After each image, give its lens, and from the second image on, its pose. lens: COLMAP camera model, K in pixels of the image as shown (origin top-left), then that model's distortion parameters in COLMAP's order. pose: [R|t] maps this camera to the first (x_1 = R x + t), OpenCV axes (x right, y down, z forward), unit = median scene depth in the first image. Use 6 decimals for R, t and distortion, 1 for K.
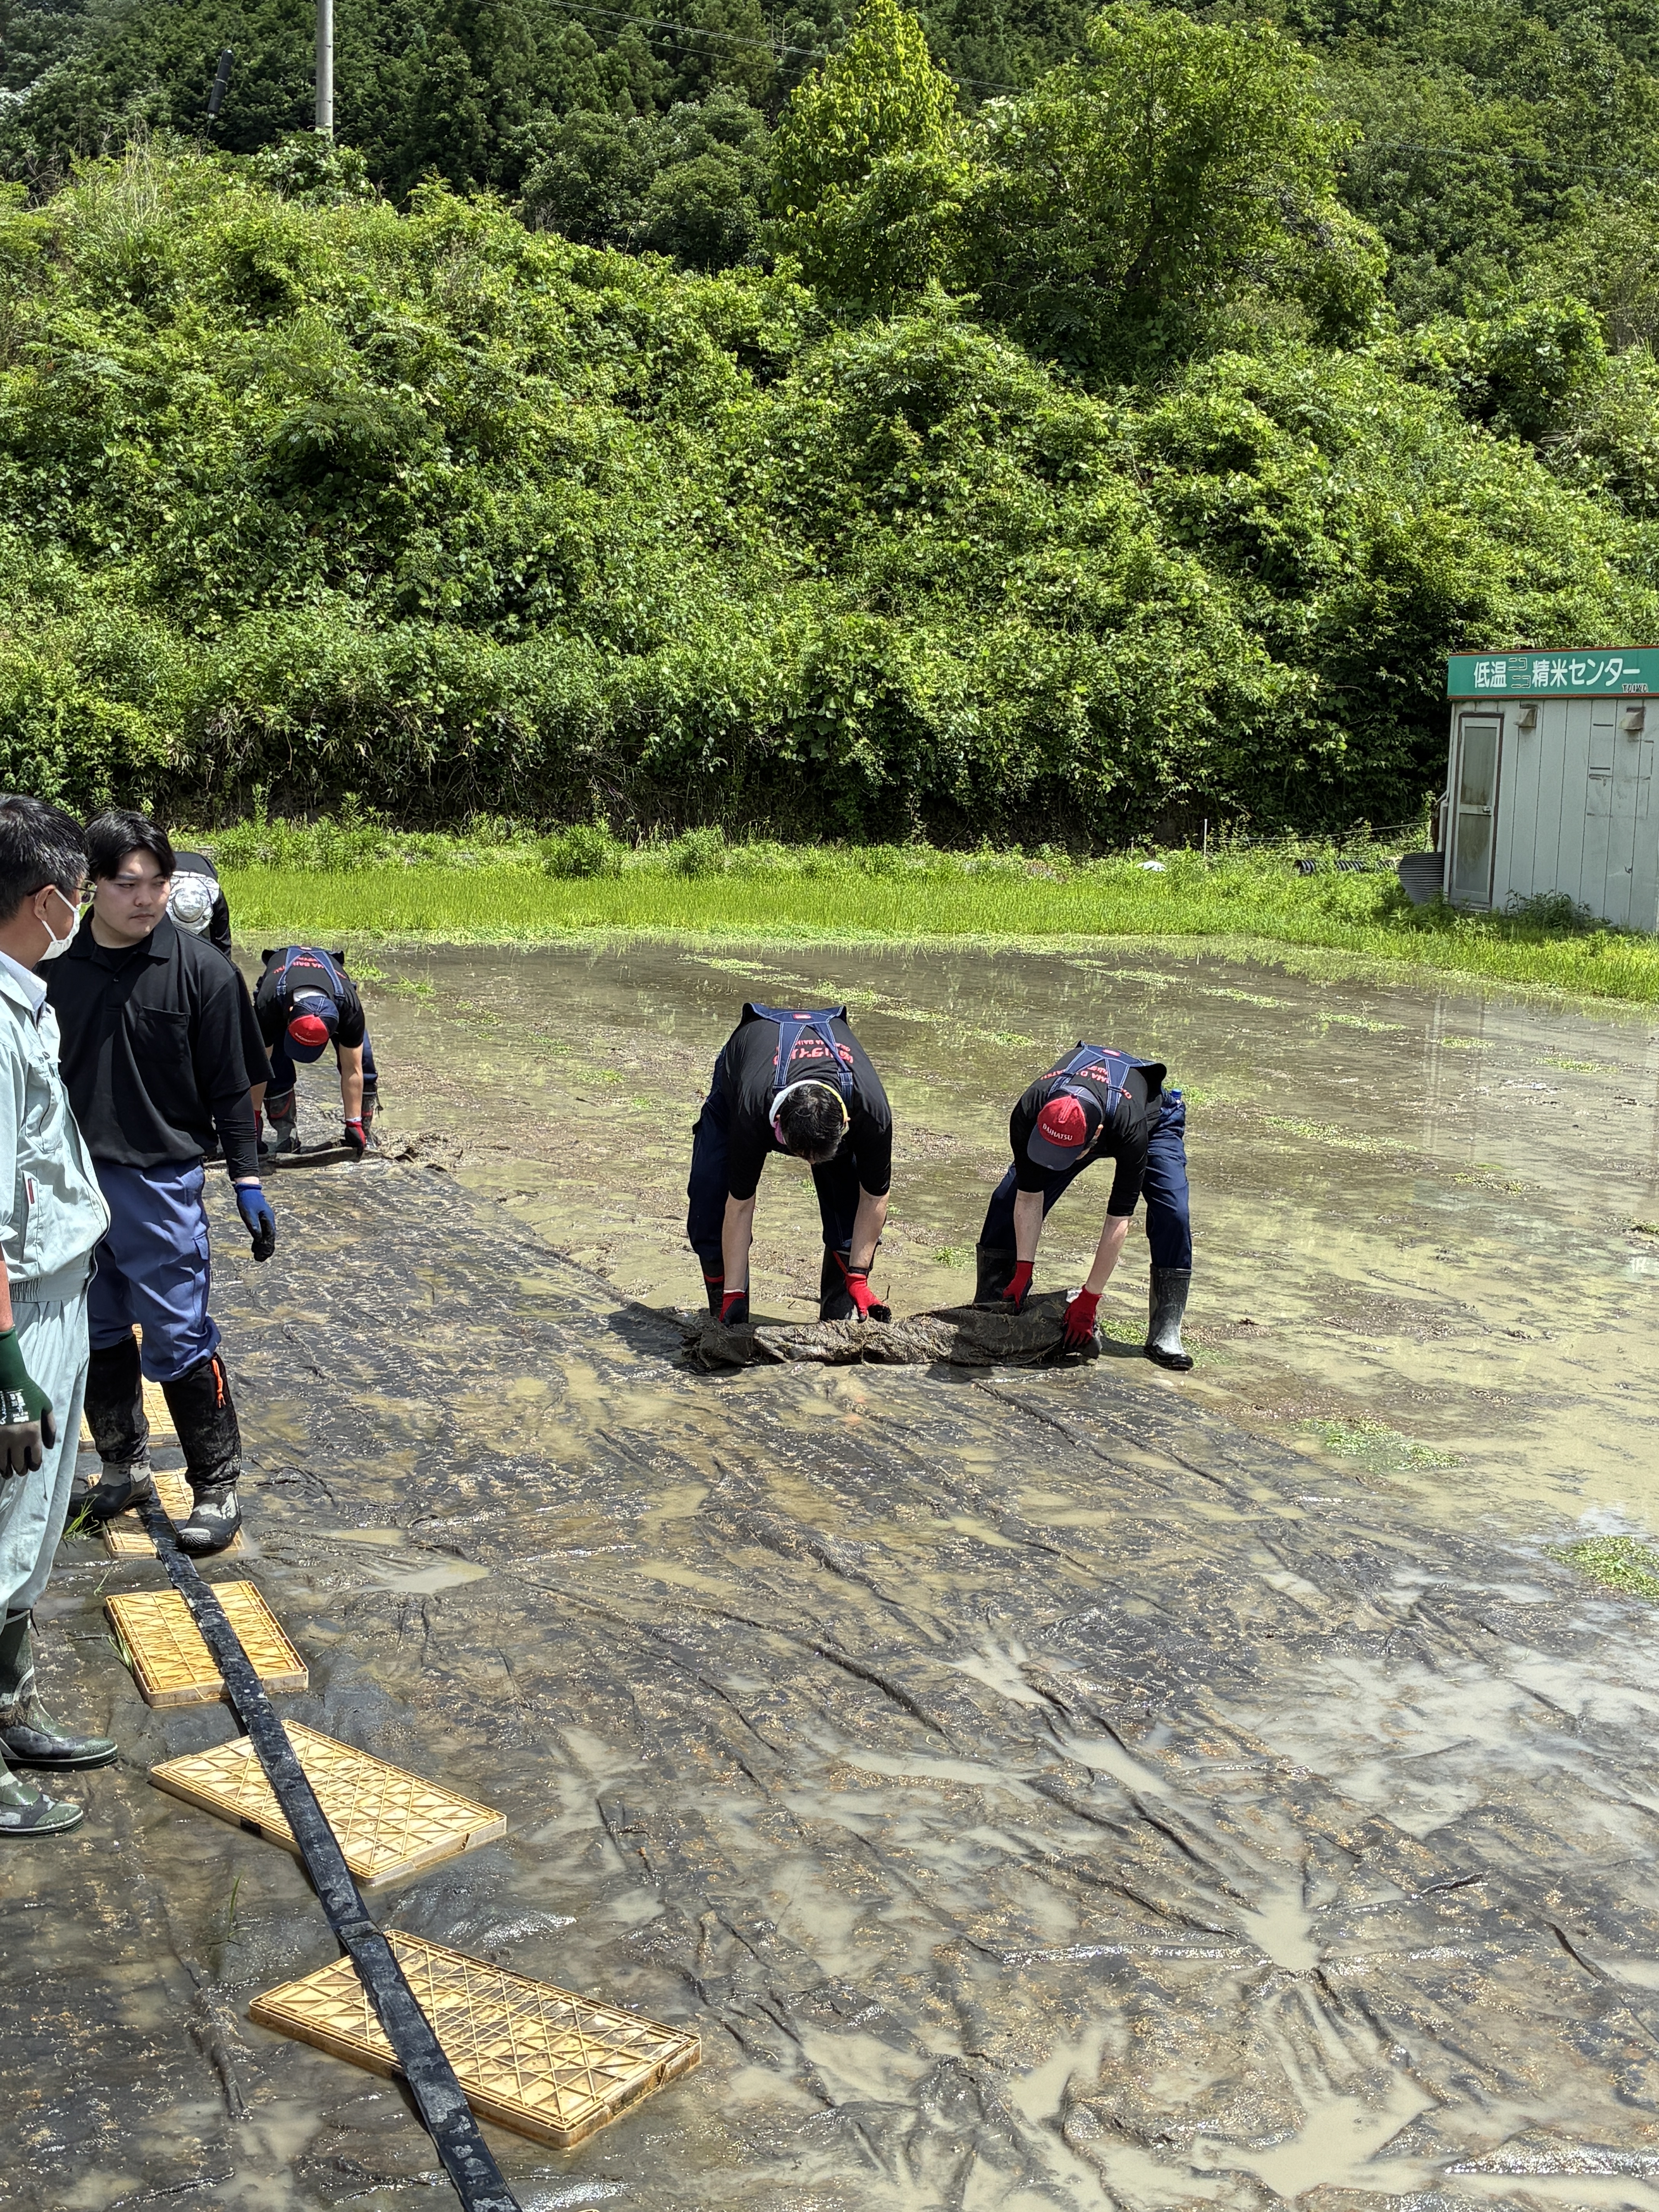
lens RADIAL K [[2442.3, 0, 829.5], [0, 2442.3, 1106.0], [0, 0, 1]] dist [0.024589, -0.018425]
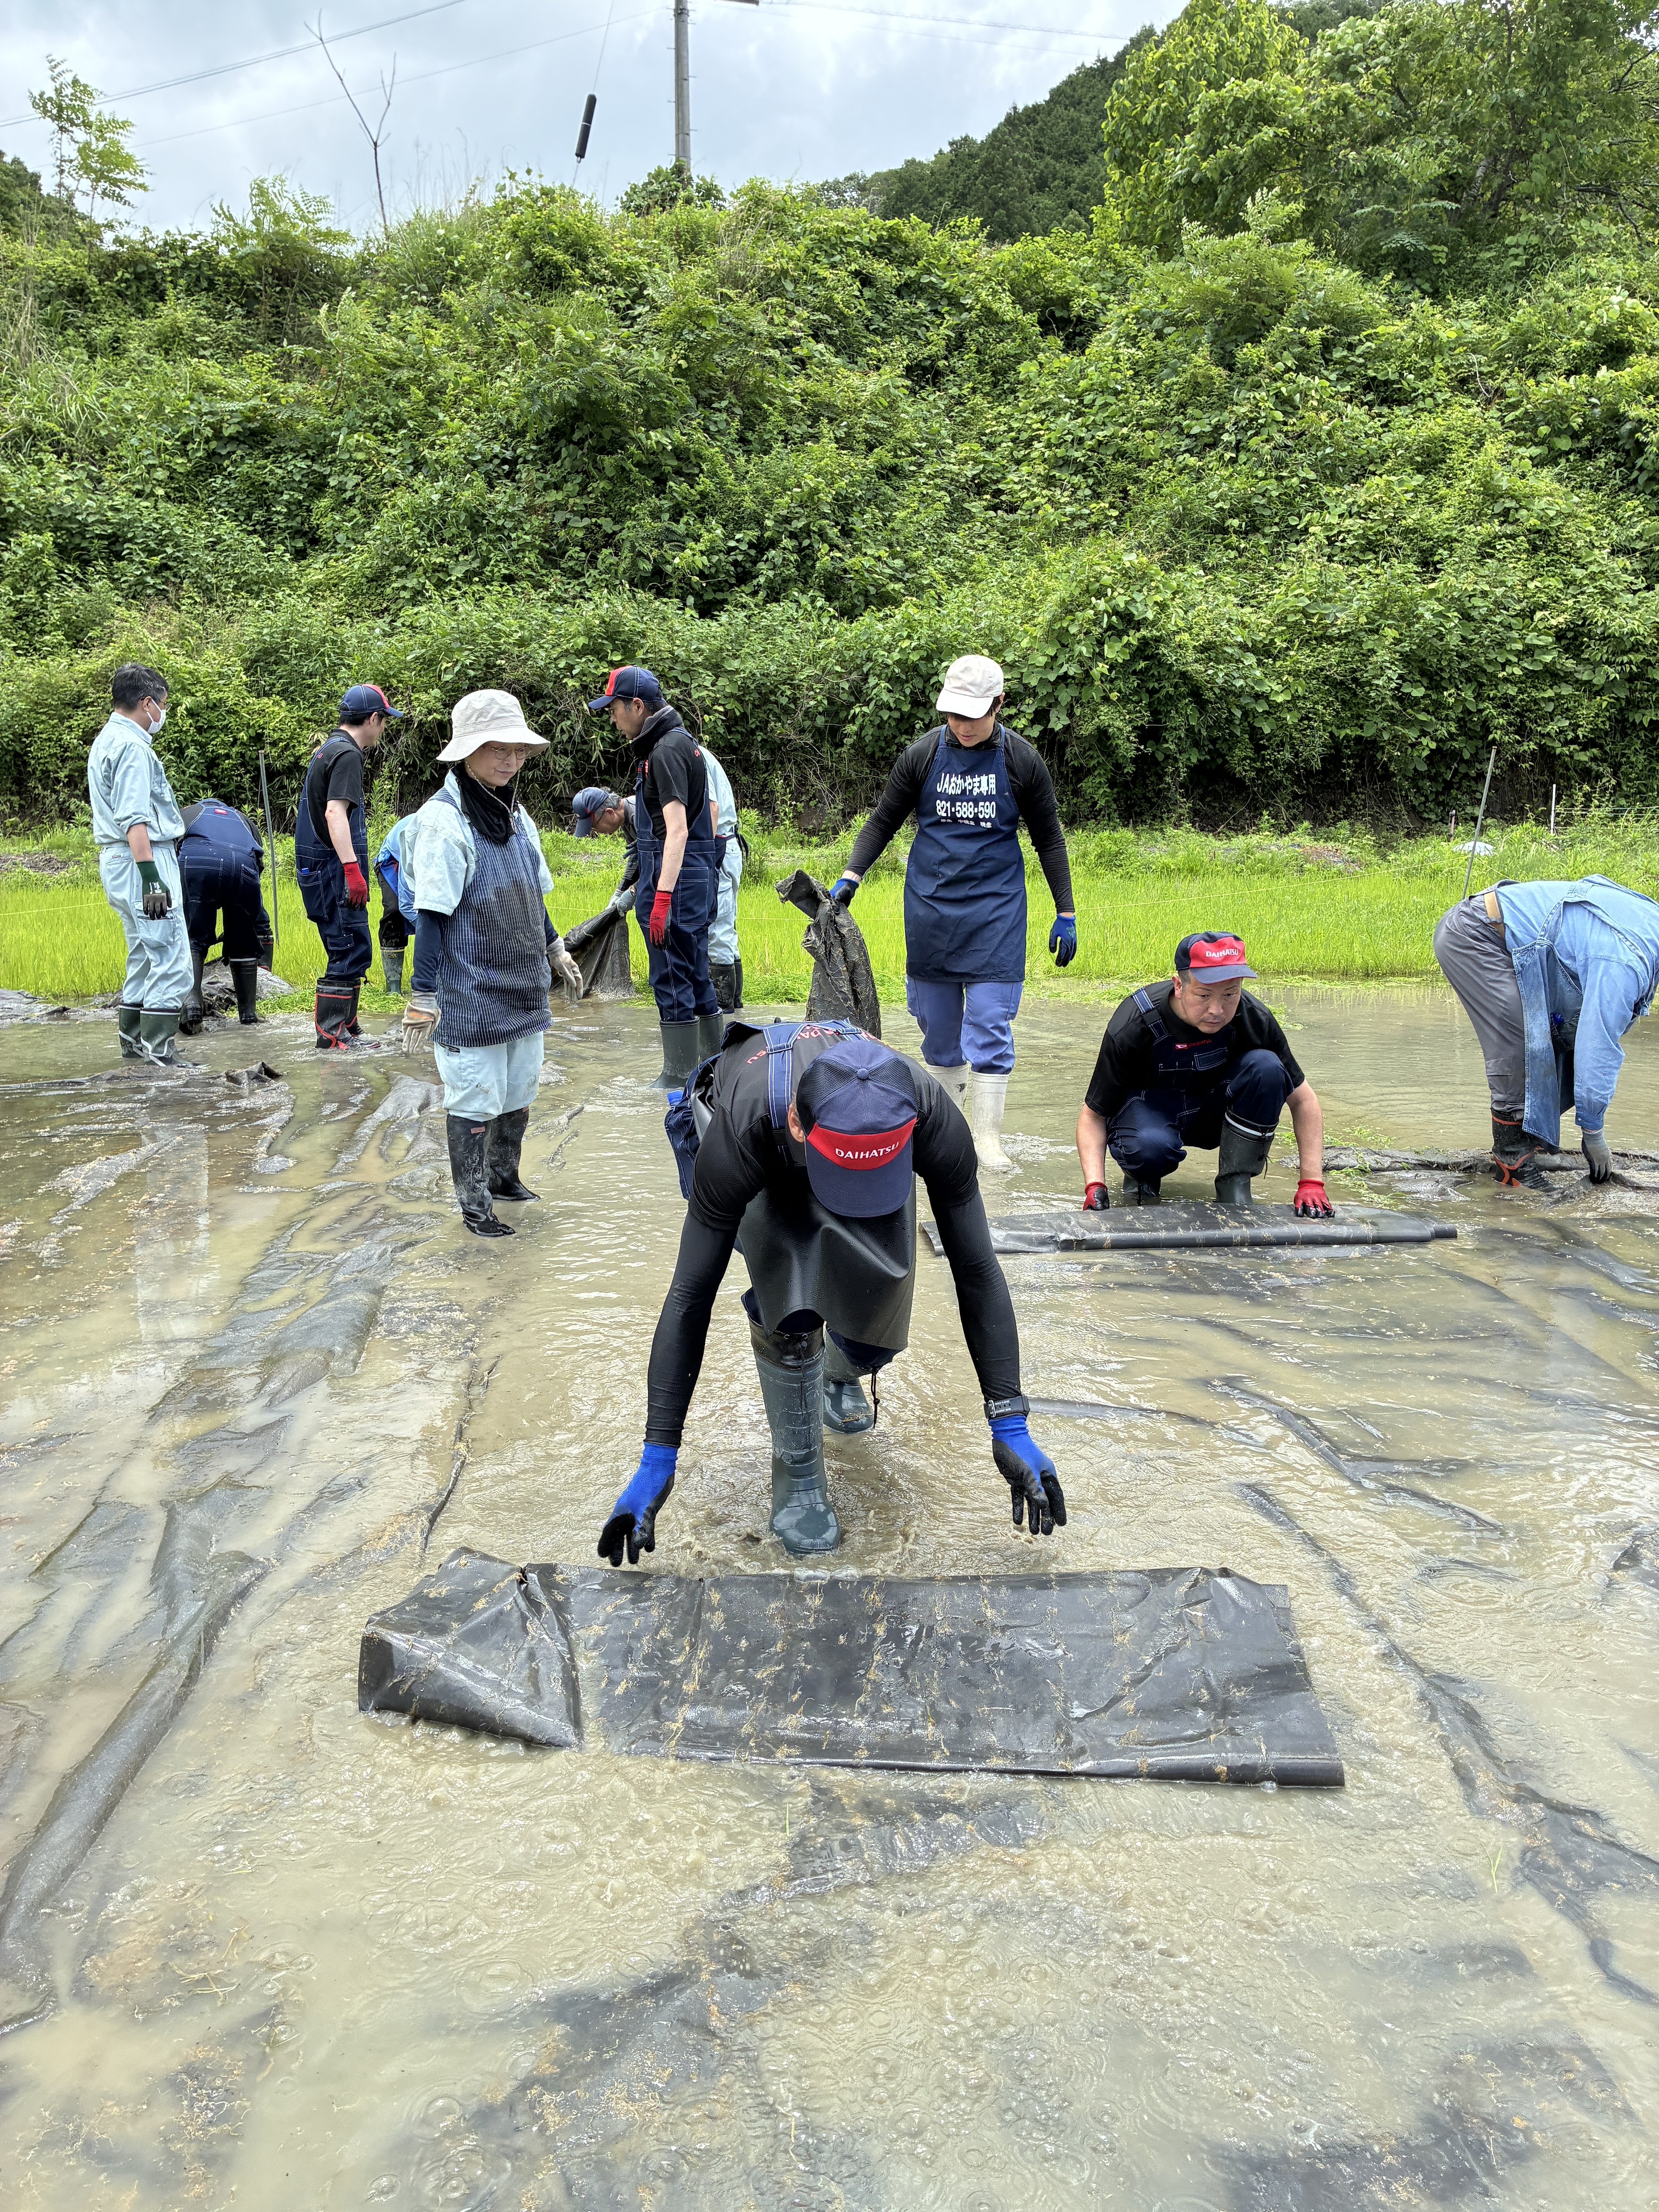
lens RADIAL K [[1686.9, 0, 829.5], [0, 1686.9, 1106.0], [0, 0, 1]] dist [0.026807, 0.003622]
pose [[0.968854, 0.013350, -0.247274, 0.059807], [-0.000273, 0.998603, 0.052846, -0.039941], [0.247634, -0.051132, 0.967503, 0.382541]]
